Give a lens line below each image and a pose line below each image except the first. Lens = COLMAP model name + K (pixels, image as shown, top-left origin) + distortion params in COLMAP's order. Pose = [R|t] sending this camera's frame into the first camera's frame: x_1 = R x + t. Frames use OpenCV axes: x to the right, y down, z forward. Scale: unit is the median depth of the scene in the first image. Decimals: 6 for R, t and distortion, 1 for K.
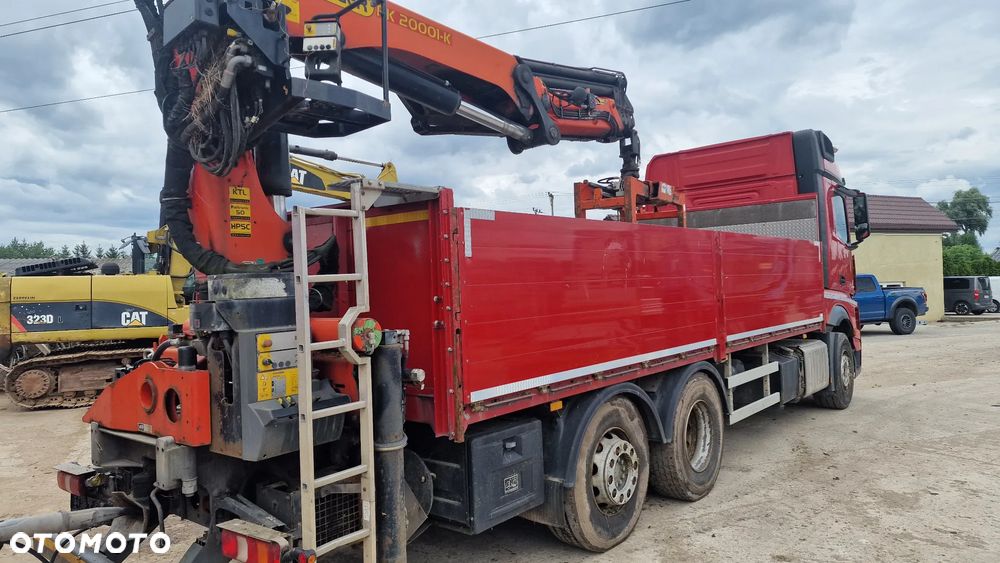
lens RADIAL K [[666.5, 0, 485.7], [0, 666.5, 276.9], [0, 0, 1]] dist [0.103746, -0.101645]
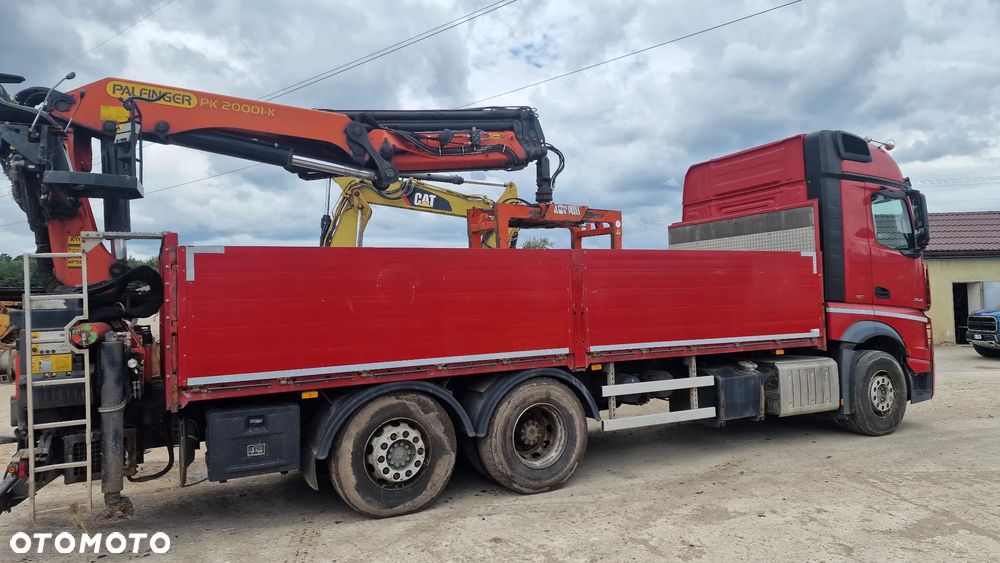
lens RADIAL K [[666.5, 0, 496.9], [0, 666.5, 277.1], [0, 0, 1]] dist [0.103746, -0.101645]
pose [[0.924684, -0.006808, -0.380674, 0.829647], [0.003135, 0.999942, -0.010269, -0.016133], [0.380722, 0.008302, 0.924652, -0.050395]]
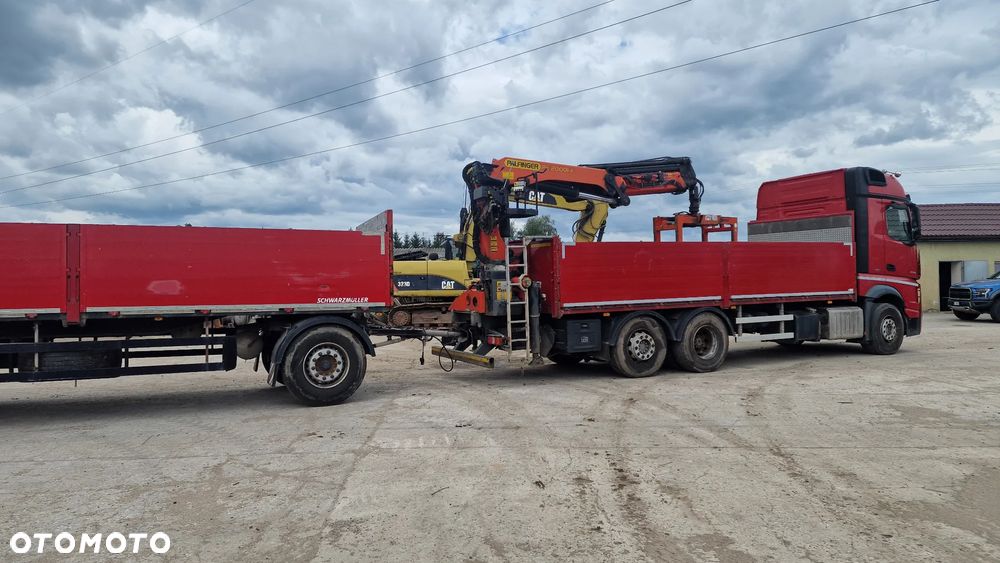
lens RADIAL K [[666.5, 0, 480.3], [0, 666.5, 276.0], [0, 0, 1]] dist [0.103746, -0.101645]
pose [[0.921845, 0.014829, -0.387275, 0.588413], [-0.005354, 0.999660, 0.025535, -0.019248], [0.387521, -0.021466, 0.921611, -1.419784]]
